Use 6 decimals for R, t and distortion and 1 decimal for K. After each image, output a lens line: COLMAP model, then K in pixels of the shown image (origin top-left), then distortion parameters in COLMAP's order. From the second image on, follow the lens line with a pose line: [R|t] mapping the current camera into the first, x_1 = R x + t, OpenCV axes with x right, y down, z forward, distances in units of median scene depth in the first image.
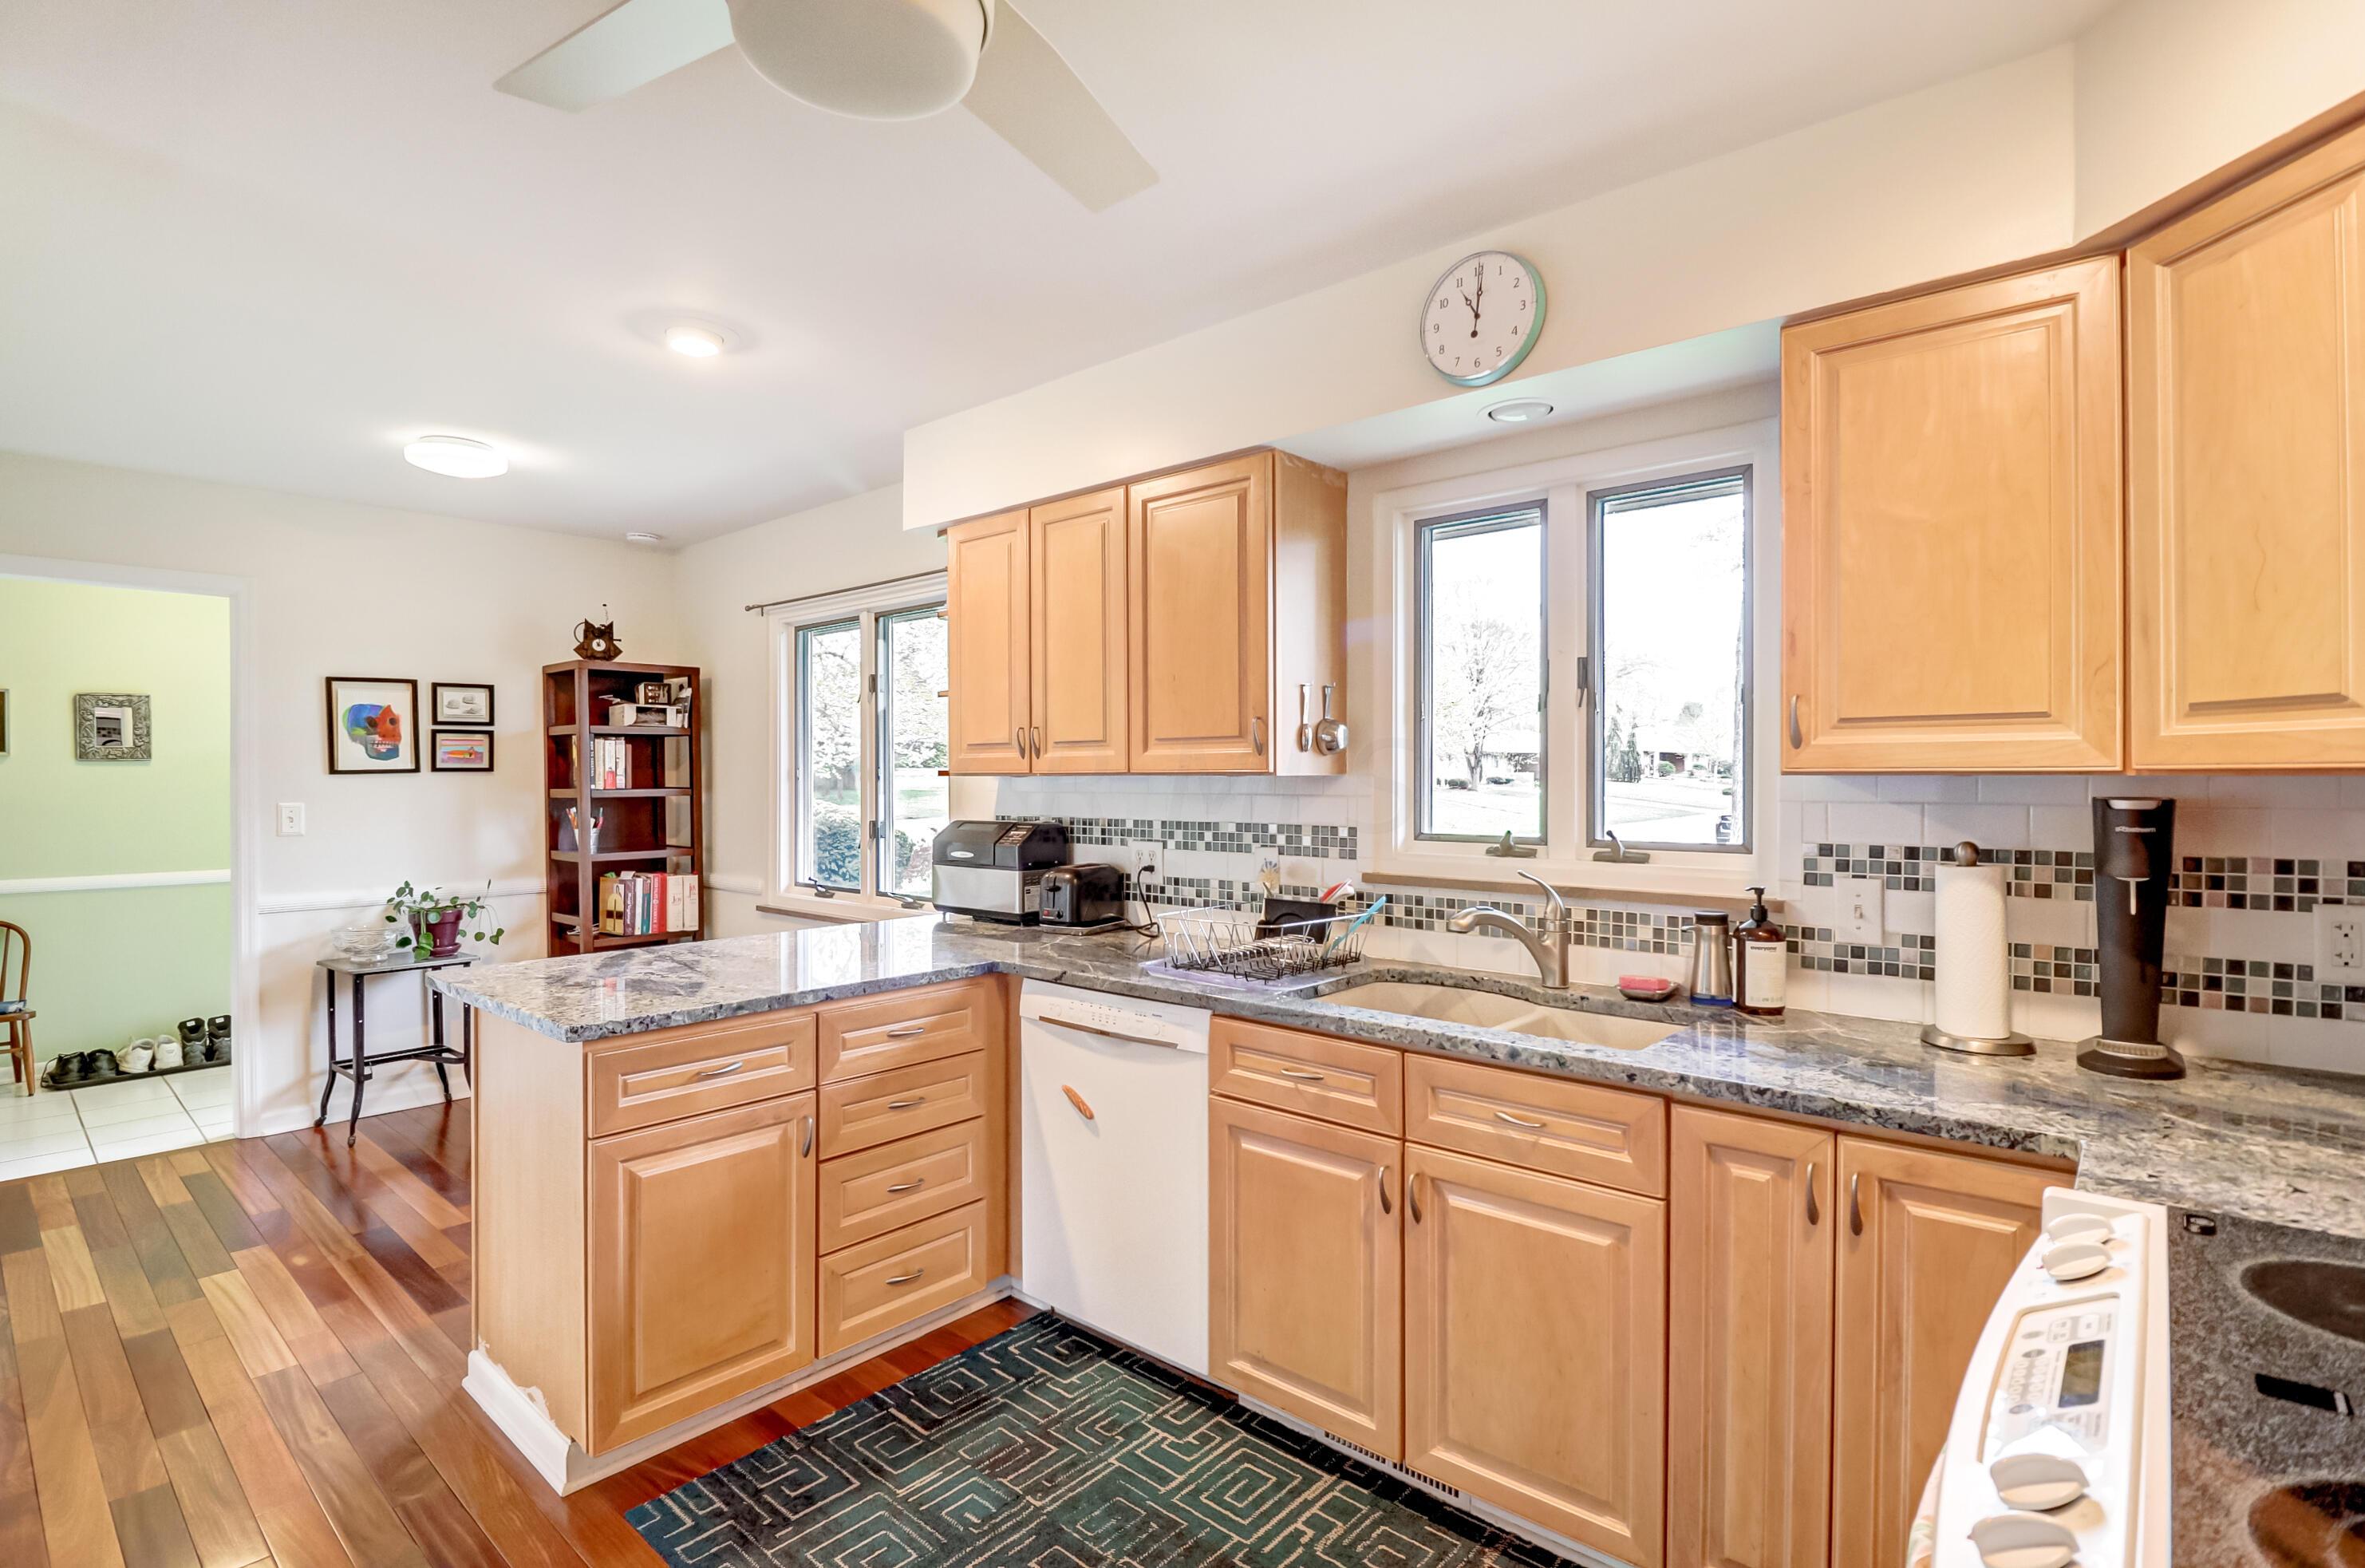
lens RADIAL K [[1113.6, 0, 1191.1], [0, 1113.6, 792.8], [0, 0, 1]] dist [-0.020350, -0.000549]
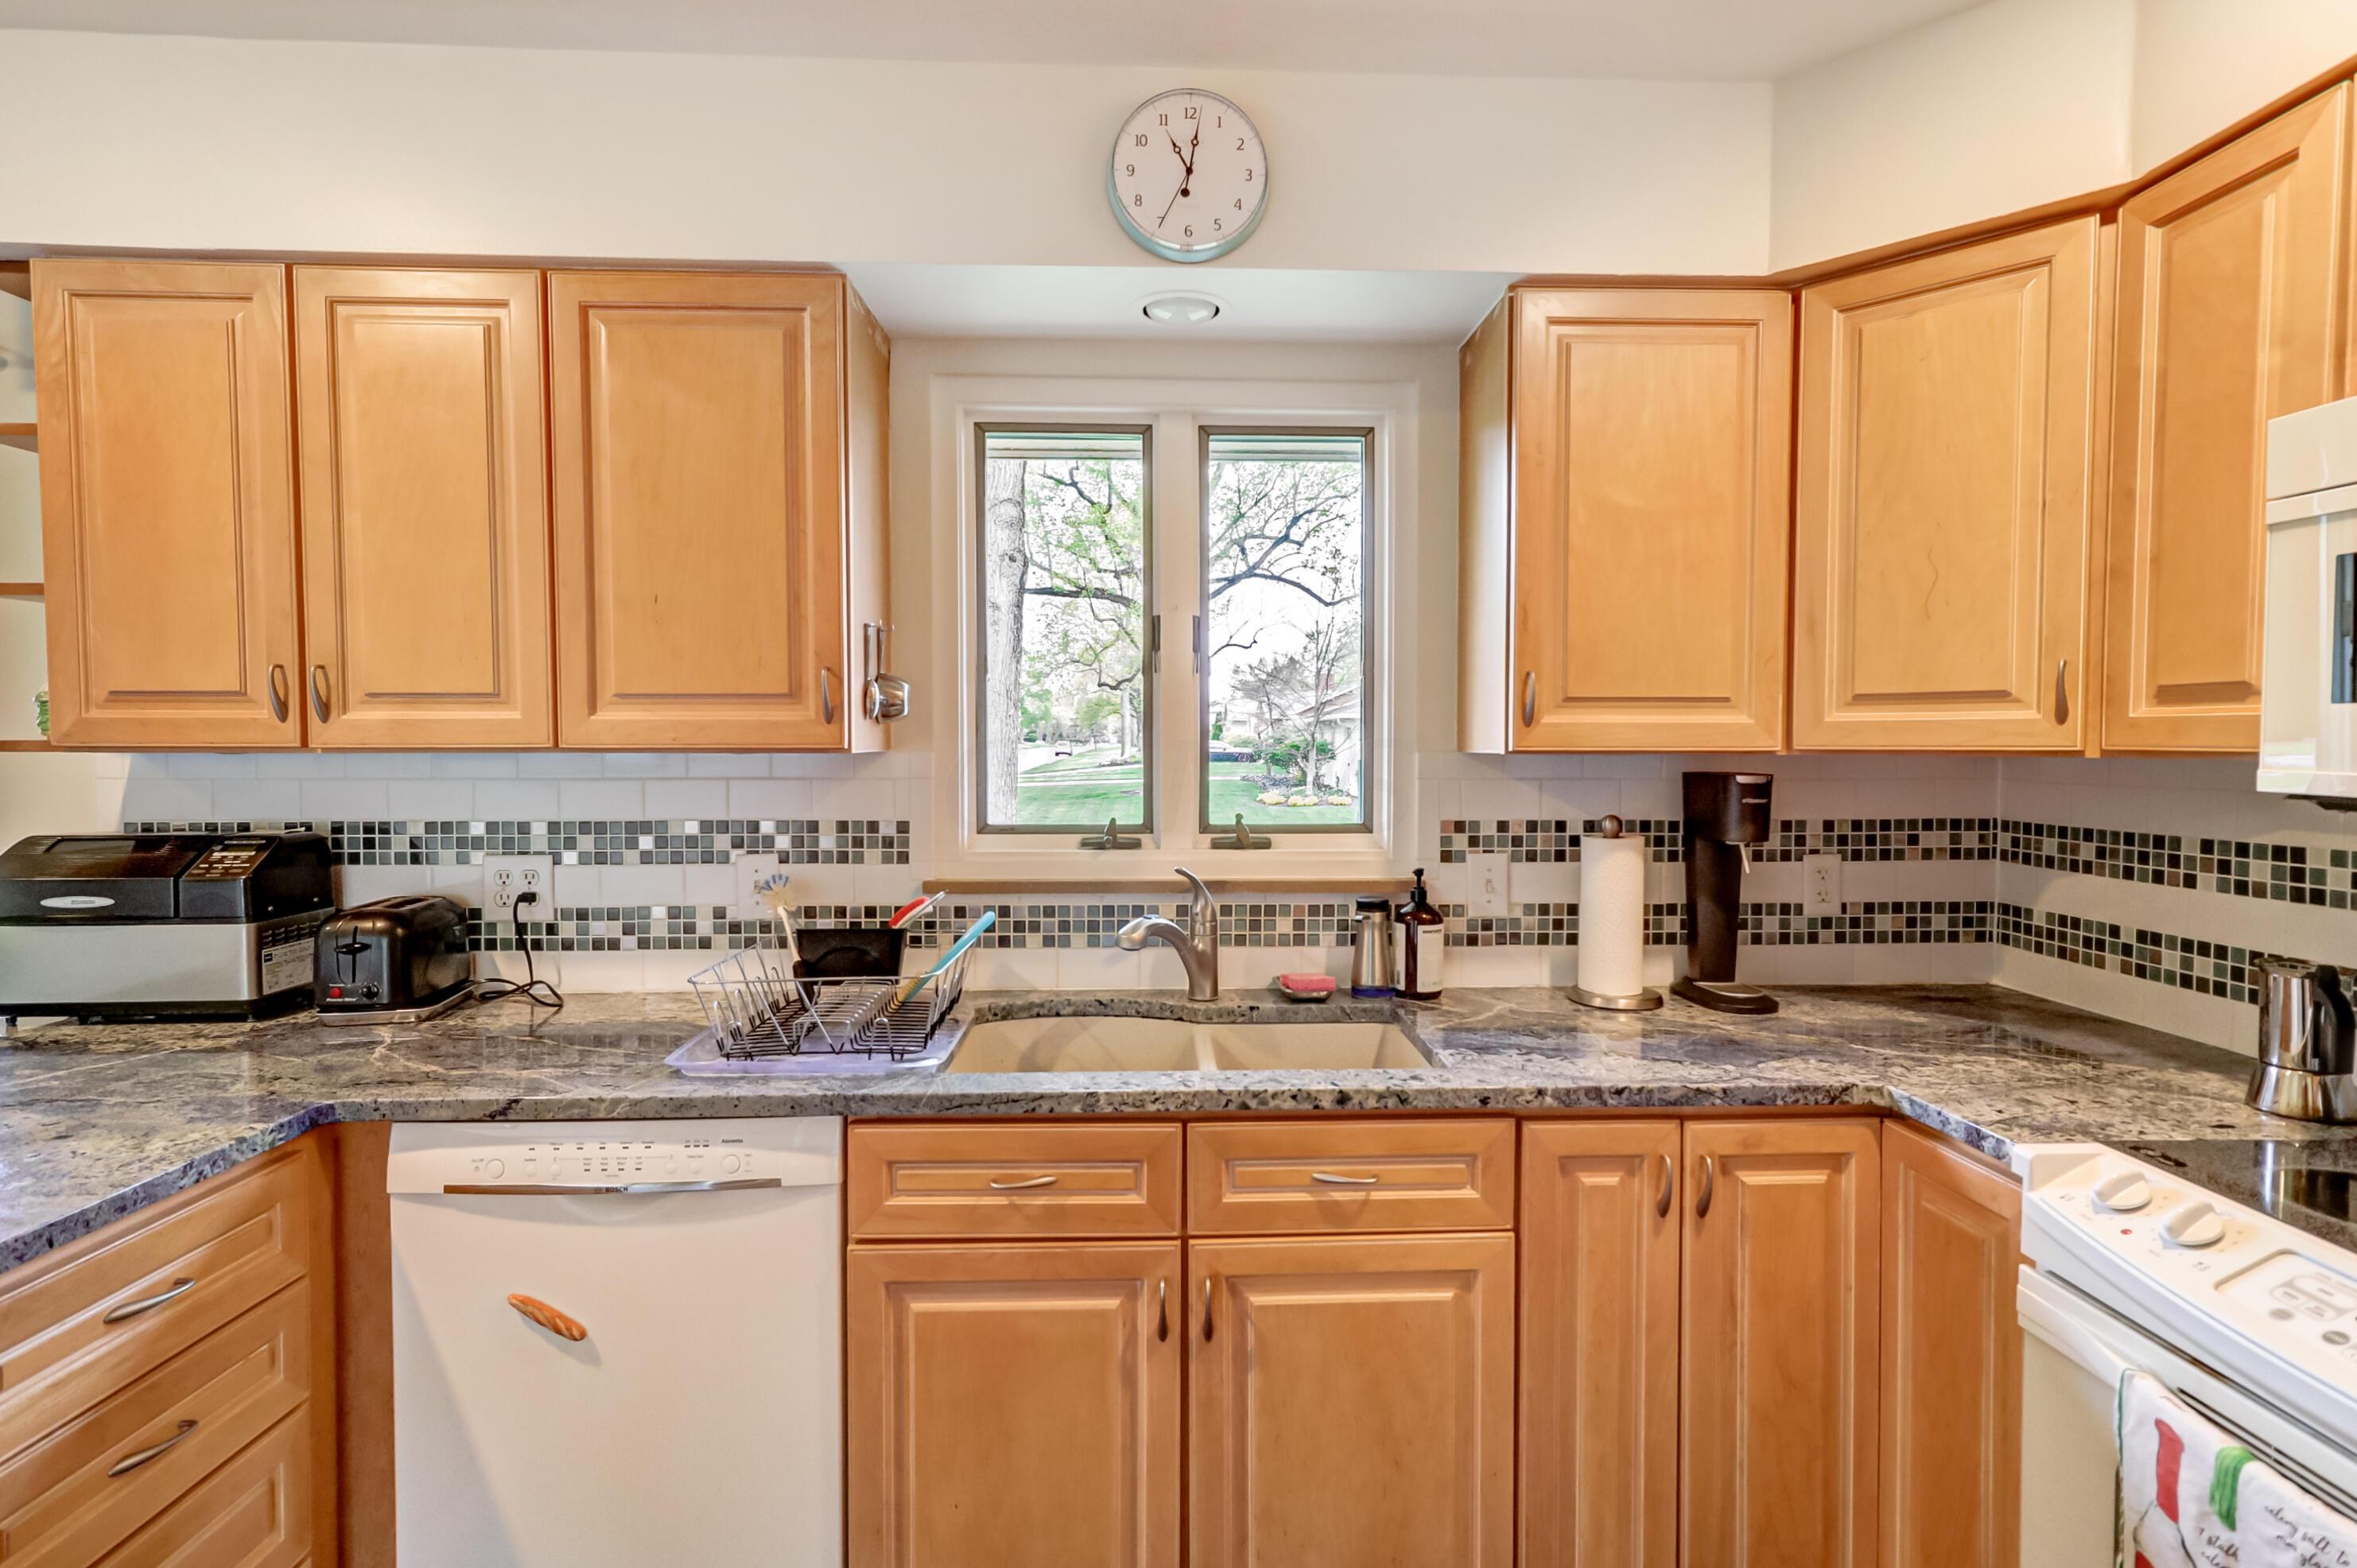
lens RADIAL K [[1136.3, 0, 1178.5], [0, 1136.3, 784.0], [0, 0, 1]] dist [0.005145, 0.001143]
pose [[0.729900, -0.023372, 0.683154, -0.303581], [0.008255, 0.999644, 0.025380, -0.014817], [-0.683504, -0.012886, 0.729833, 0.400464]]
